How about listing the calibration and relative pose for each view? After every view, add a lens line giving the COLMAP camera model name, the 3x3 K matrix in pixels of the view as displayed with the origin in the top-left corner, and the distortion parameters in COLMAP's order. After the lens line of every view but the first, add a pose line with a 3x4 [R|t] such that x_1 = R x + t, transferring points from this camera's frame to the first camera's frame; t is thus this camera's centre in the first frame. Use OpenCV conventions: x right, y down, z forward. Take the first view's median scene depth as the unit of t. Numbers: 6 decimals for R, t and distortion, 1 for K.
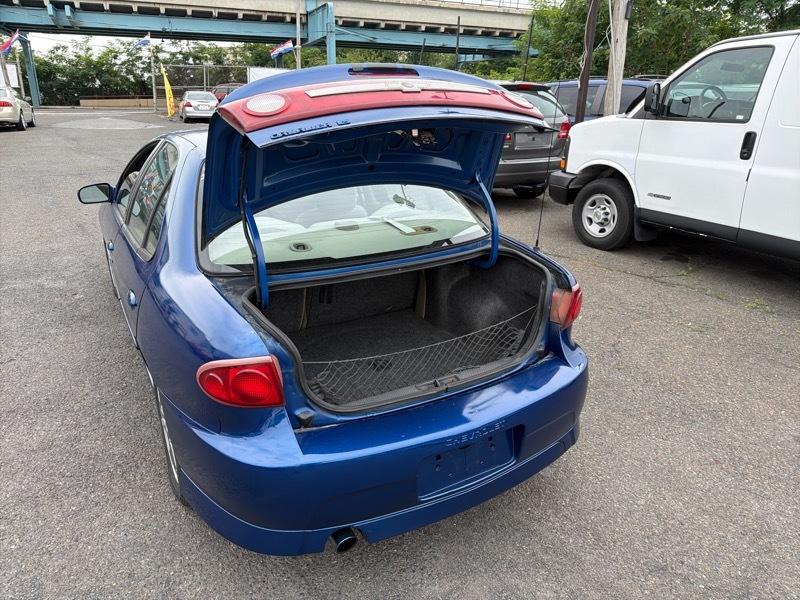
lens RADIAL K [[562.4, 0, 400.0], [0, 562.4, 300.0], [0, 0, 1]] dist [0.007562, -0.022457]
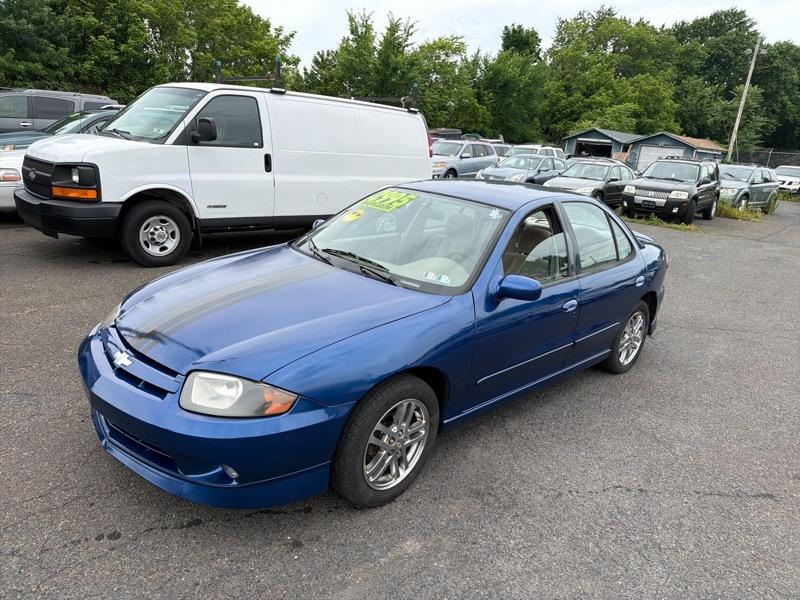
lens RADIAL K [[562.4, 0, 400.0], [0, 562.4, 300.0], [0, 0, 1]] dist [0.007562, -0.022457]
pose [[-0.263934, -0.293563, 0.918781, -0.725401], [0.255731, 0.897170, 0.360121, -0.291438], [-0.930022, 0.330009, -0.161721, 0.754847]]
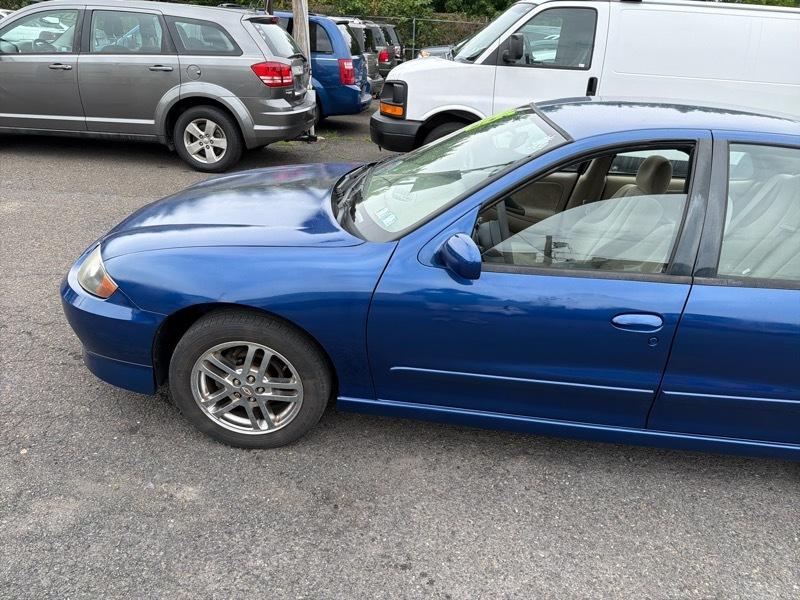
lens RADIAL K [[553.3, 0, 389.2], [0, 553.3, 298.8], [0, 0, 1]] dist [0.051046, -0.083827]
pose [[0.571148, -0.328570, 0.752218, -0.573062], [0.235851, 0.943439, 0.233017, -0.164400], [-0.786234, 0.044324, 0.616337, 0.431697]]
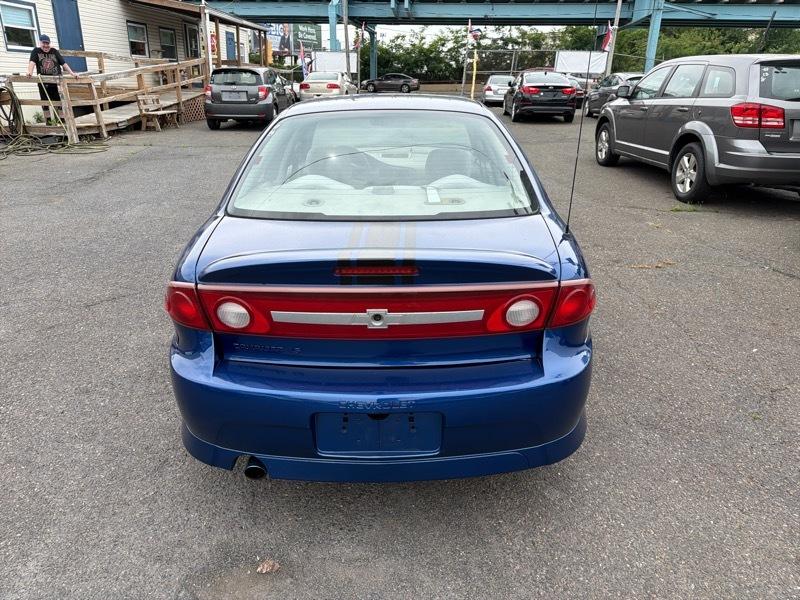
lens RADIAL K [[568.4, 0, 387.3], [0, 568.4, 302.3], [0, 0, 1]] dist [-0.012004, -0.002023]
pose [[0.864701, 0.180283, -0.468817, 0.134862], [-0.168818, 0.983382, 0.066784, -0.000792], [0.473067, 0.021397, 0.880767, 0.034603]]
